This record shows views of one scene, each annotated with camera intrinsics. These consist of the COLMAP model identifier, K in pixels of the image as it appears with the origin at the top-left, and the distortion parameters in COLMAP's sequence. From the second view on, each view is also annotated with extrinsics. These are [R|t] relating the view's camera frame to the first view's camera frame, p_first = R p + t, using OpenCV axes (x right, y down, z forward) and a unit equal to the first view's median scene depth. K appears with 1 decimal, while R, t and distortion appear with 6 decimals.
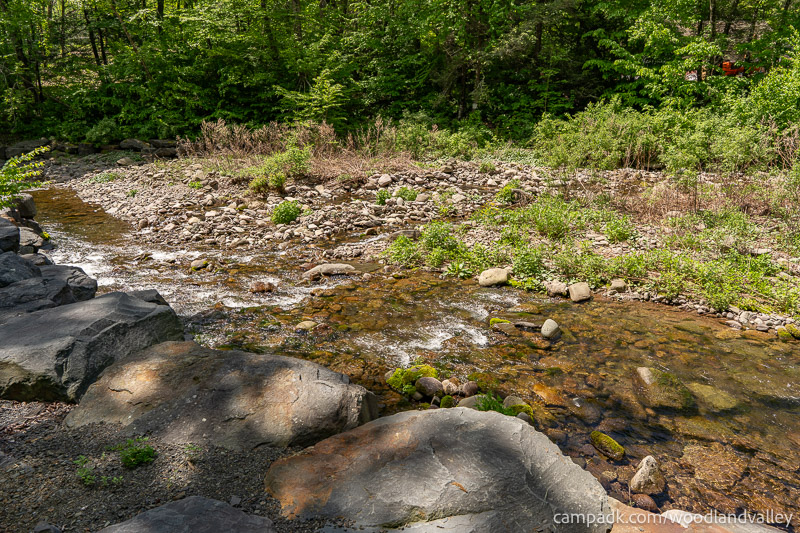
lens RADIAL K [[529.5, 0, 400.0], [0, 529.5, 266.5], [0, 0, 1]] dist [-0.001336, -0.006336]
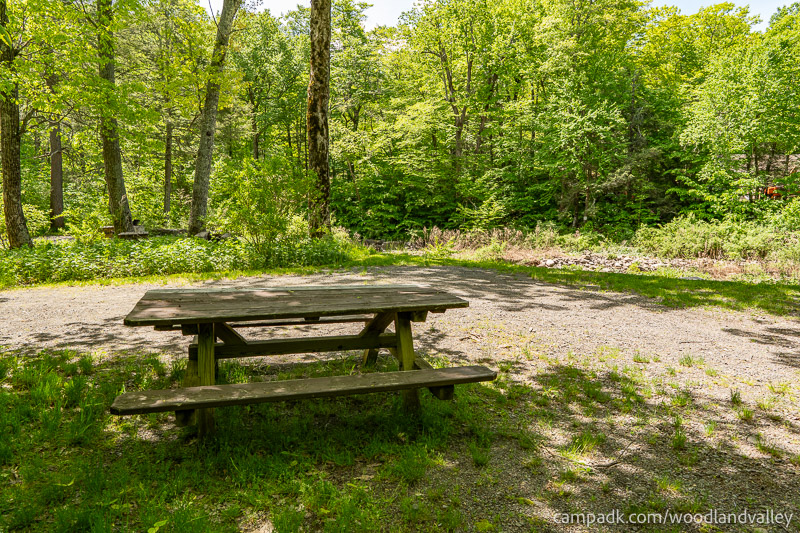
lens RADIAL K [[523.0, 0, 400.0], [0, 523.0, 266.5], [0, 0, 1]] dist [-0.005155, -0.003257]
pose [[0.992953, 0.013072, -0.117786, -0.231826], [-0.035373, 0.981283, -0.189295, 0.134807], [0.113106, 0.192127, 0.974830, -0.499553]]
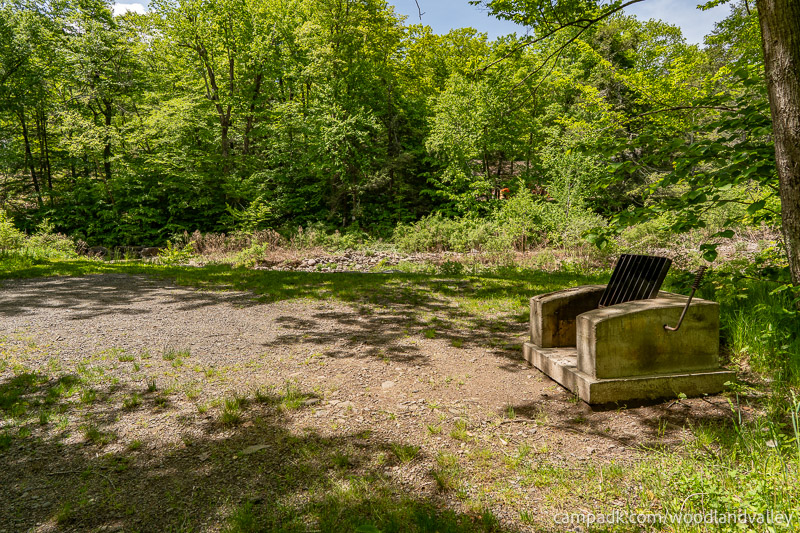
lens RADIAL K [[523.0, 0, 400.0], [0, 523.0, 266.5], [0, 0, 1]] dist [-0.005155, -0.003257]
pose [[0.967392, -0.041428, 0.249872, -0.134104], [0.088694, 0.979478, -0.180989, 0.138895], [-0.237246, 0.197249, 0.951213, -0.514103]]
